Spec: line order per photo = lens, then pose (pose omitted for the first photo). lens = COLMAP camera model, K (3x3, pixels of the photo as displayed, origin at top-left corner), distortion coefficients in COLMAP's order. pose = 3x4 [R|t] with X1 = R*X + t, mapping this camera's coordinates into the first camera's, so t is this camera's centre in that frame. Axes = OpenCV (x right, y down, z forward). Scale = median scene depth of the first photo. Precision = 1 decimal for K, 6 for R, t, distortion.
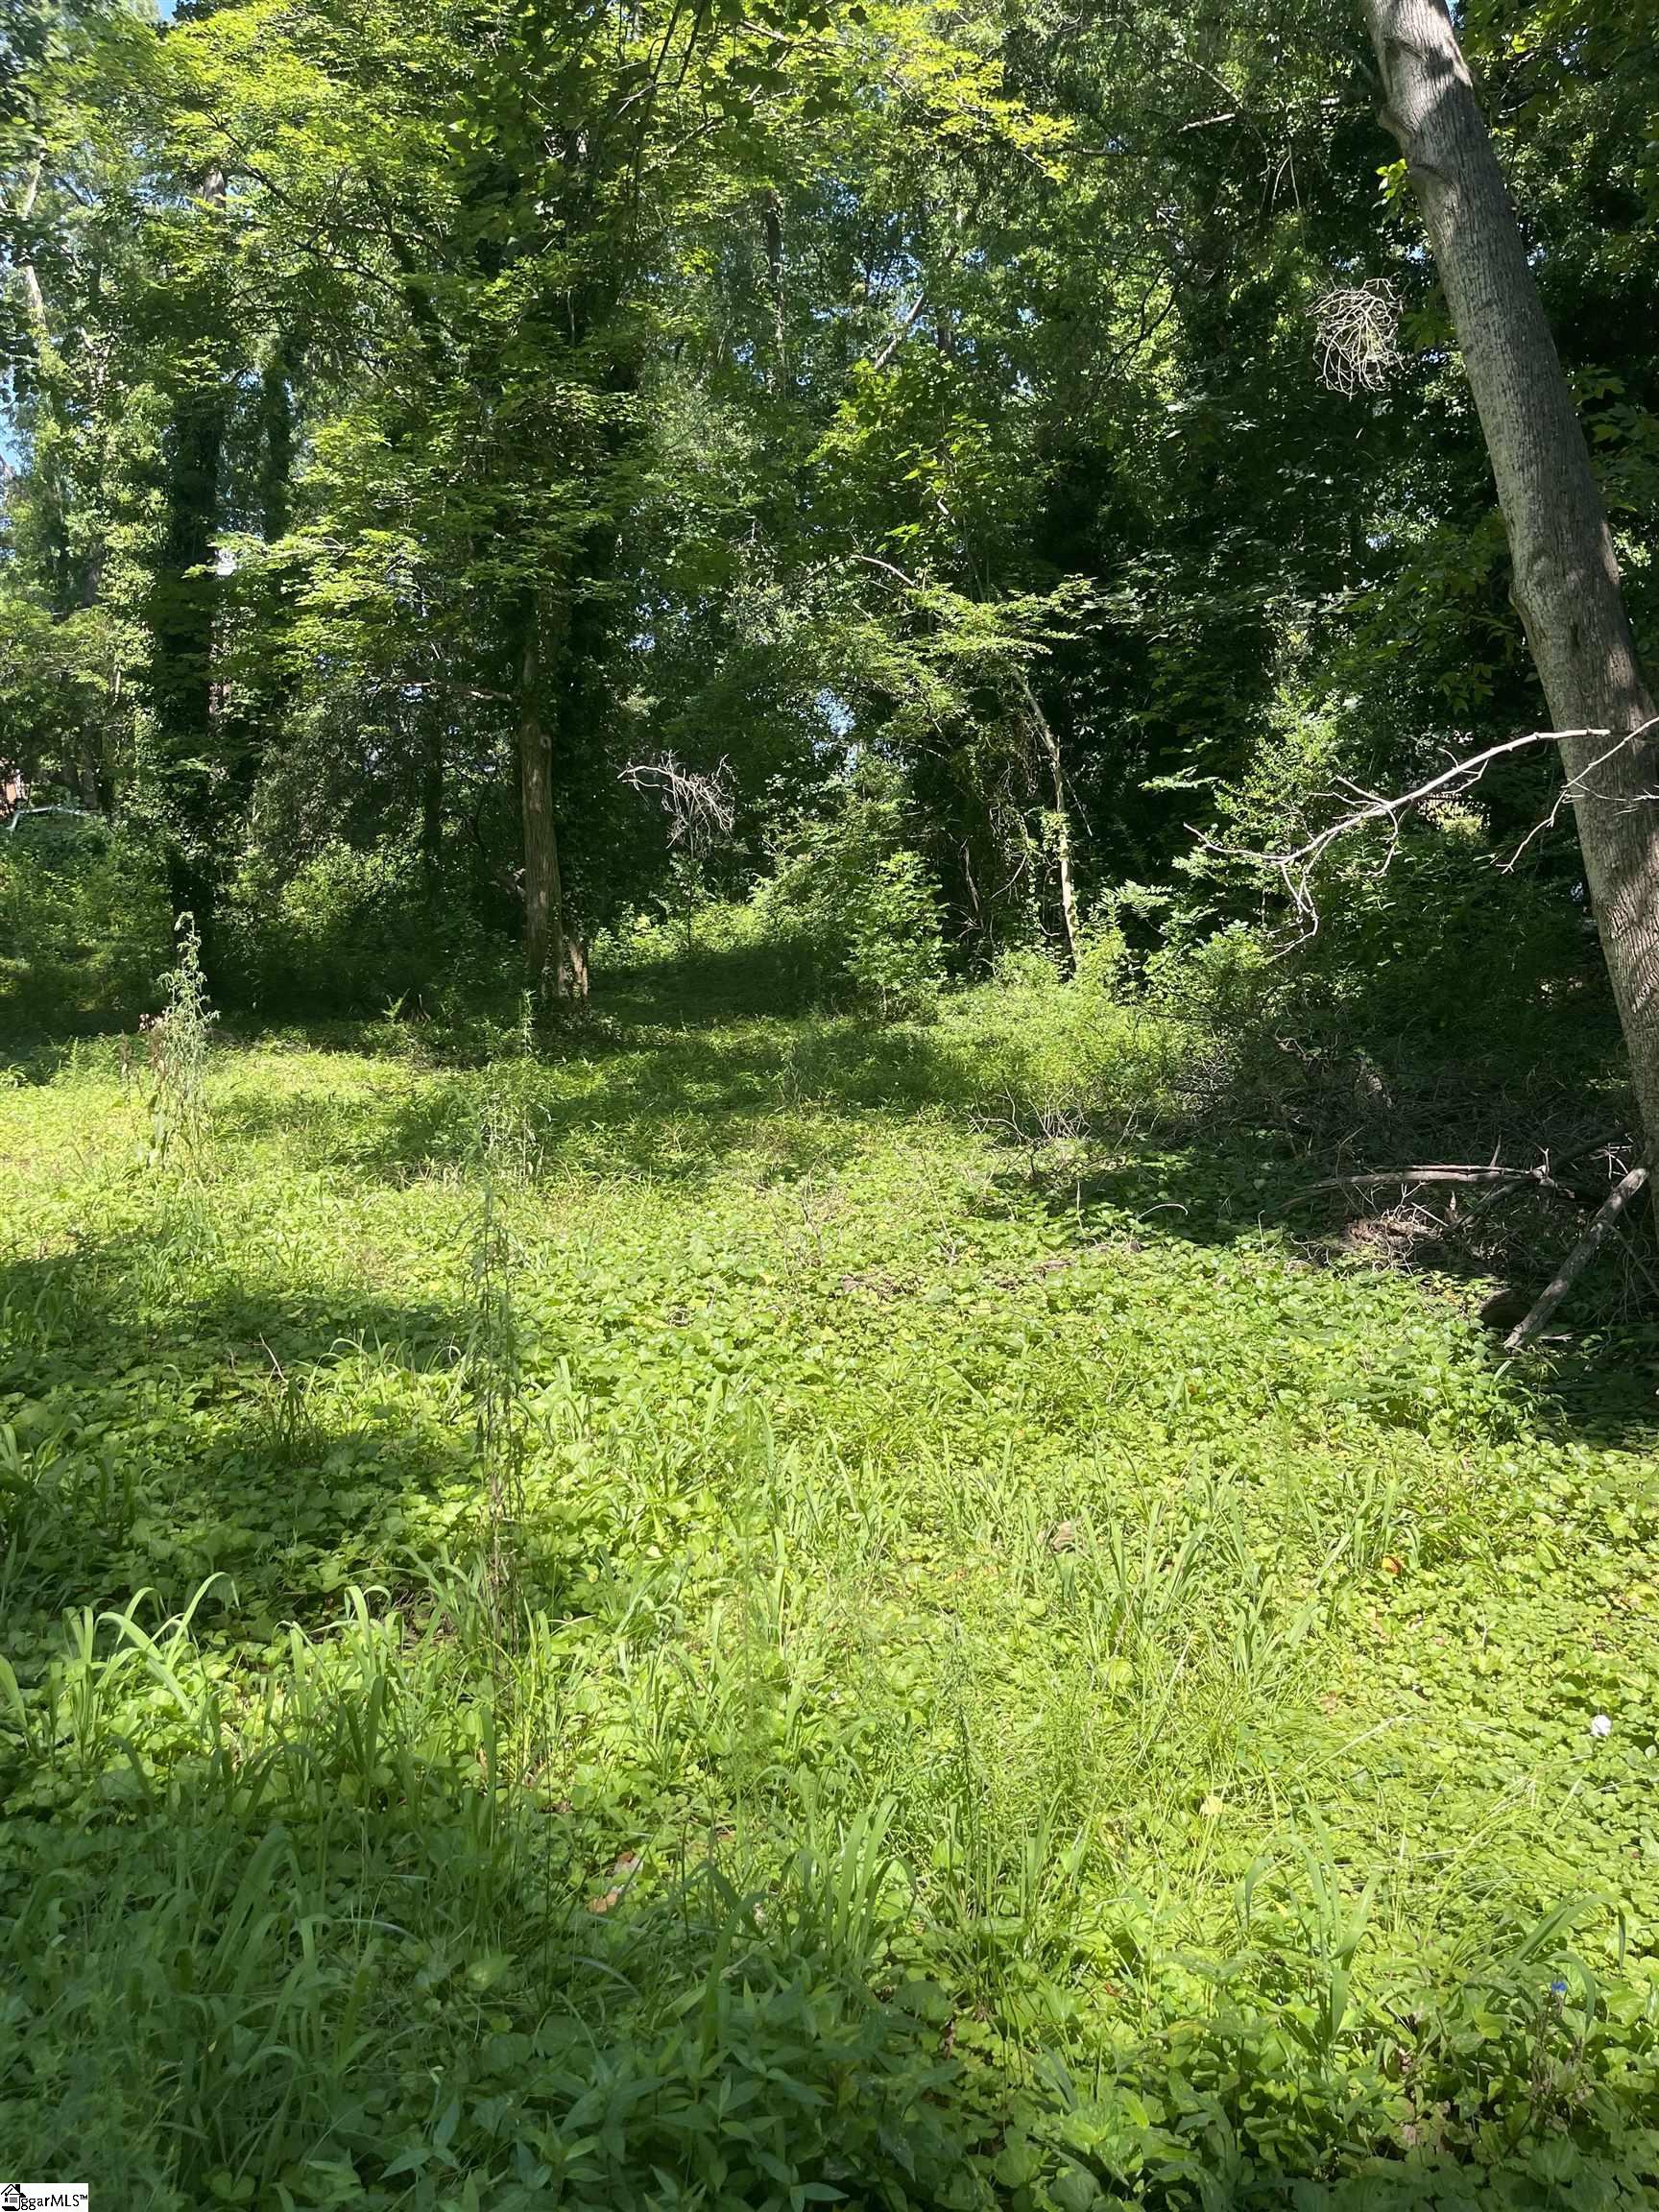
lens RADIAL K [[1654.6, 0, 828.3], [0, 1654.6, 1108.6], [0, 0, 1]] dist [0.062048, -0.085275]
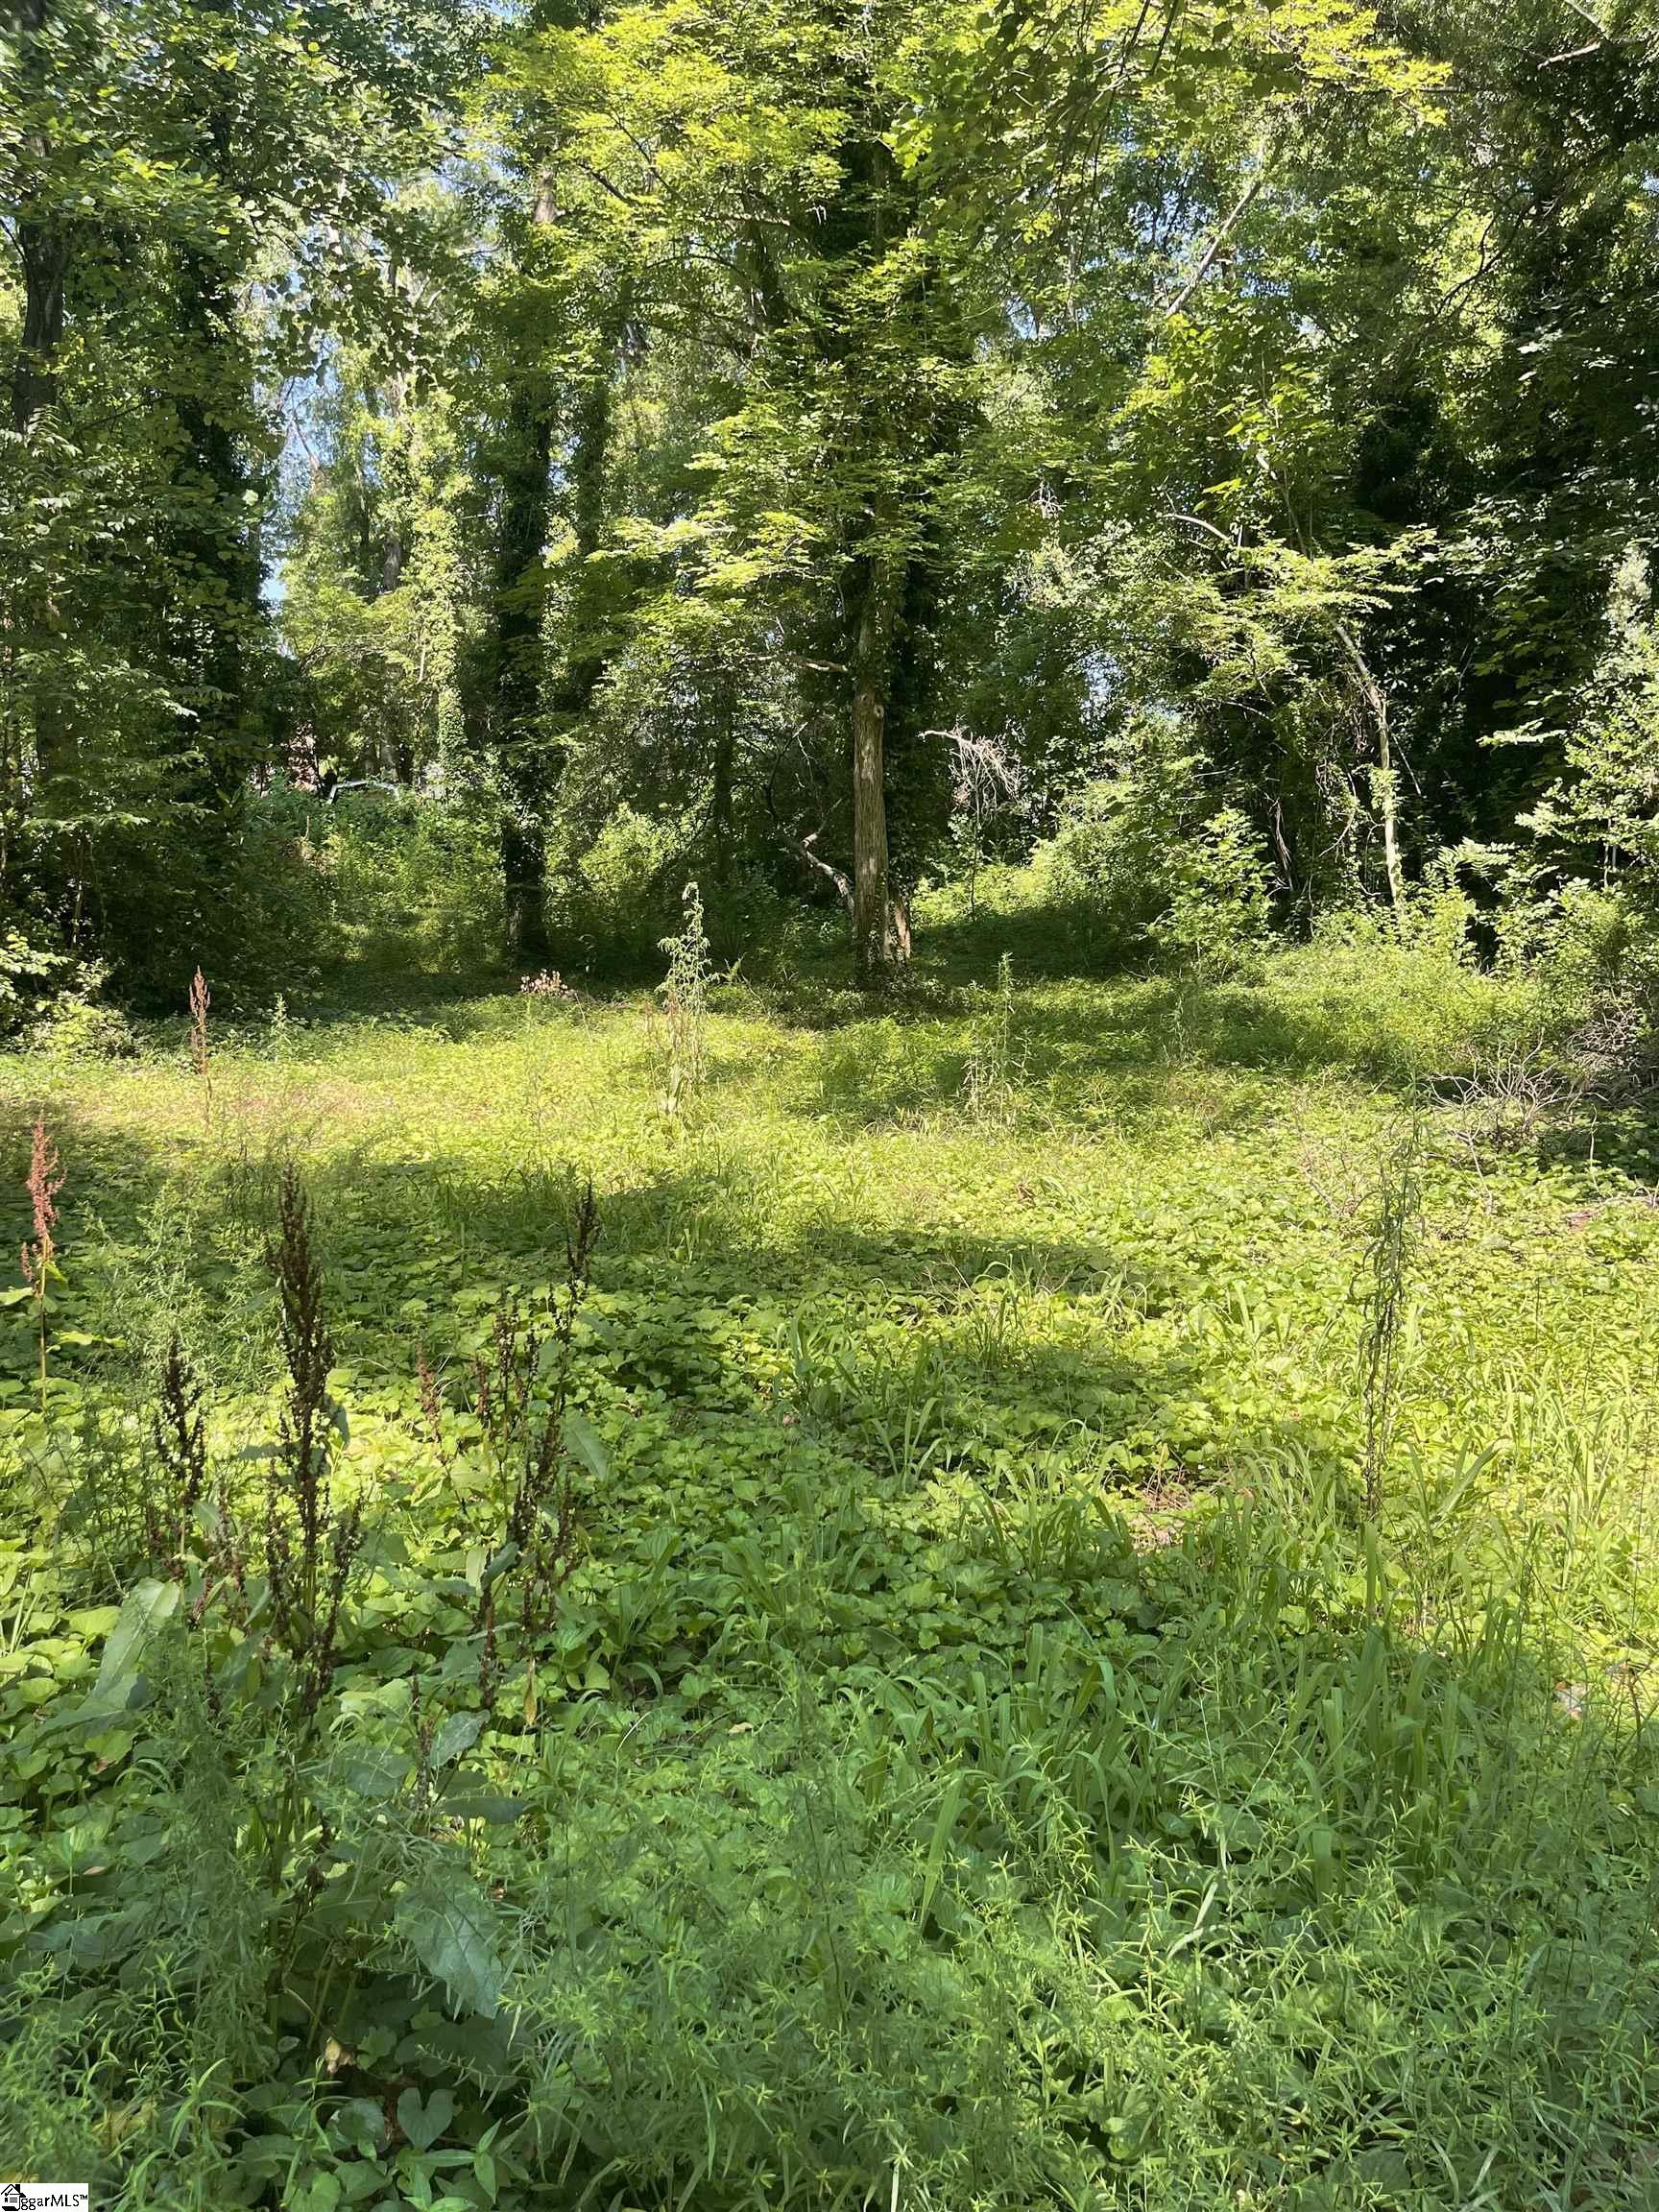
lens RADIAL K [[1654.6, 0, 829.5], [0, 1654.6, 1119.0], [0, 0, 1]] dist [0.062048, -0.085275]
pose [[0.991127, 0.011127, -0.132455, -0.060542], [-0.007381, 0.999560, 0.028738, 0.002381], [0.132717, -0.027505, 0.990772, -0.028132]]
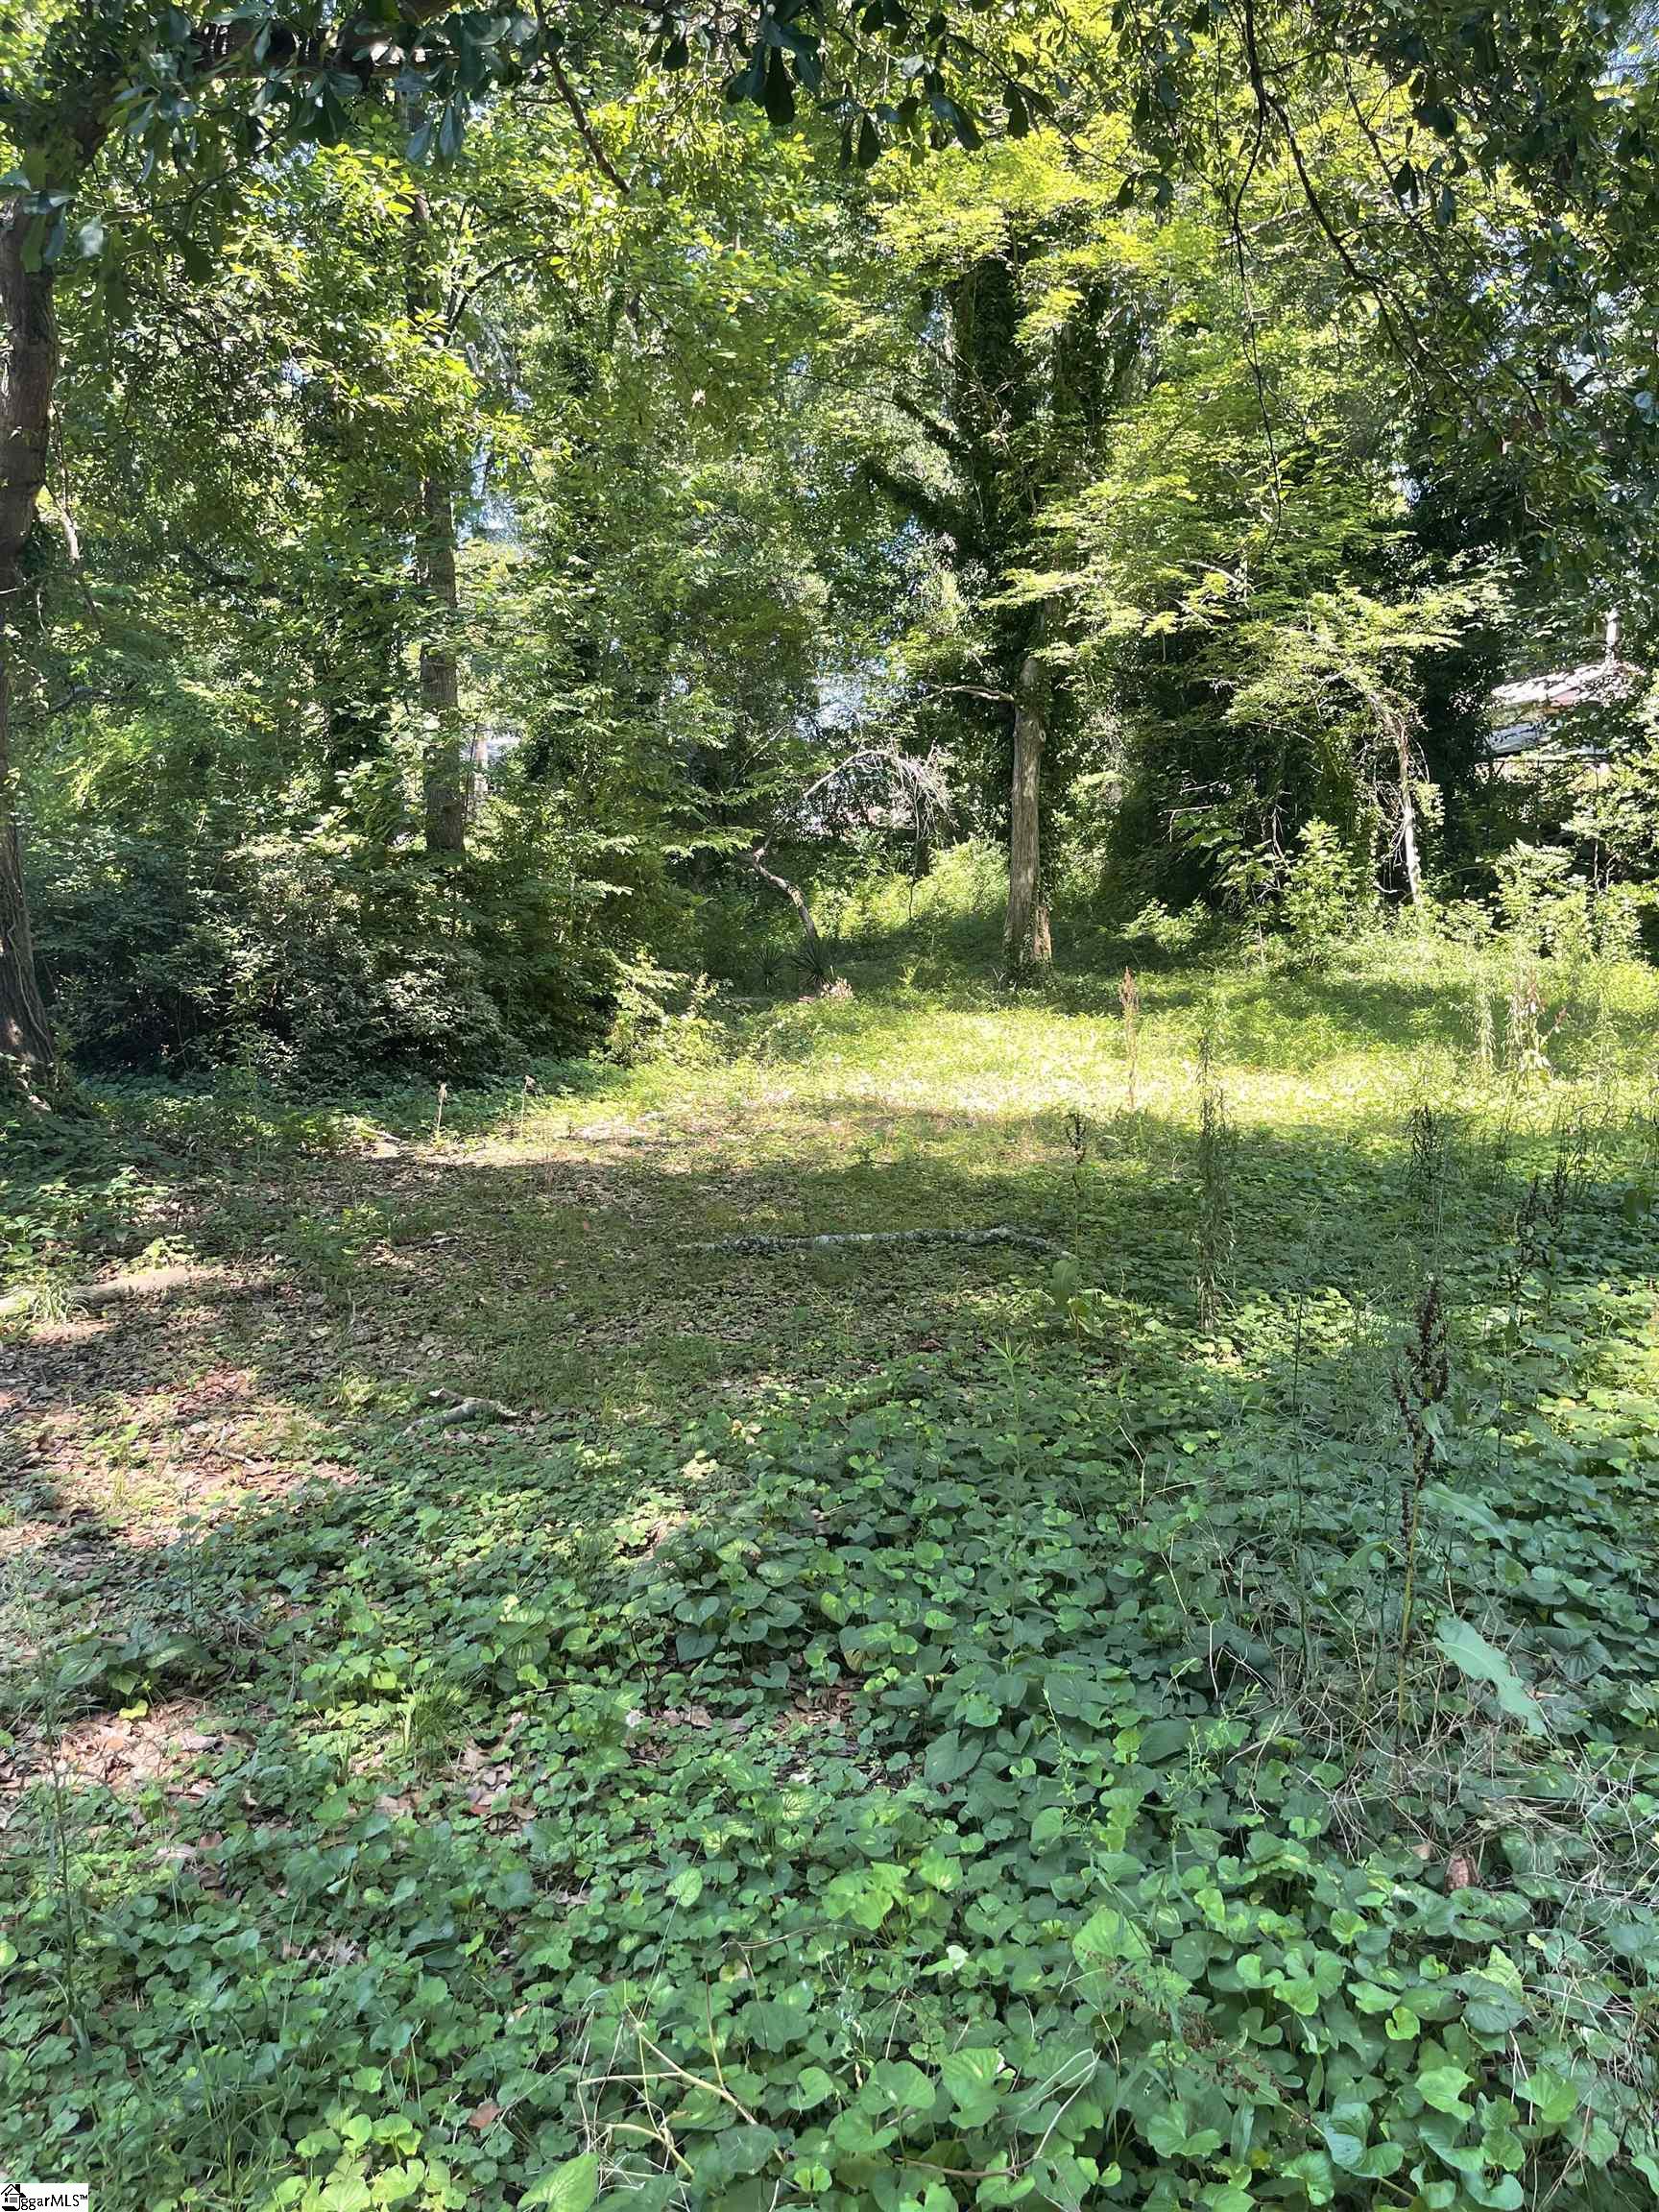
lens RADIAL K [[1654.6, 0, 830.1], [0, 1654.6, 1103.3], [0, 0, 1]] dist [0.062048, -0.085275]
pose [[0.993700, -0.044629, 0.102805, -0.432494], [0.043237, 0.998941, 0.015724, 0.006152], [-0.103398, -0.011180, 0.994577, -0.113592]]
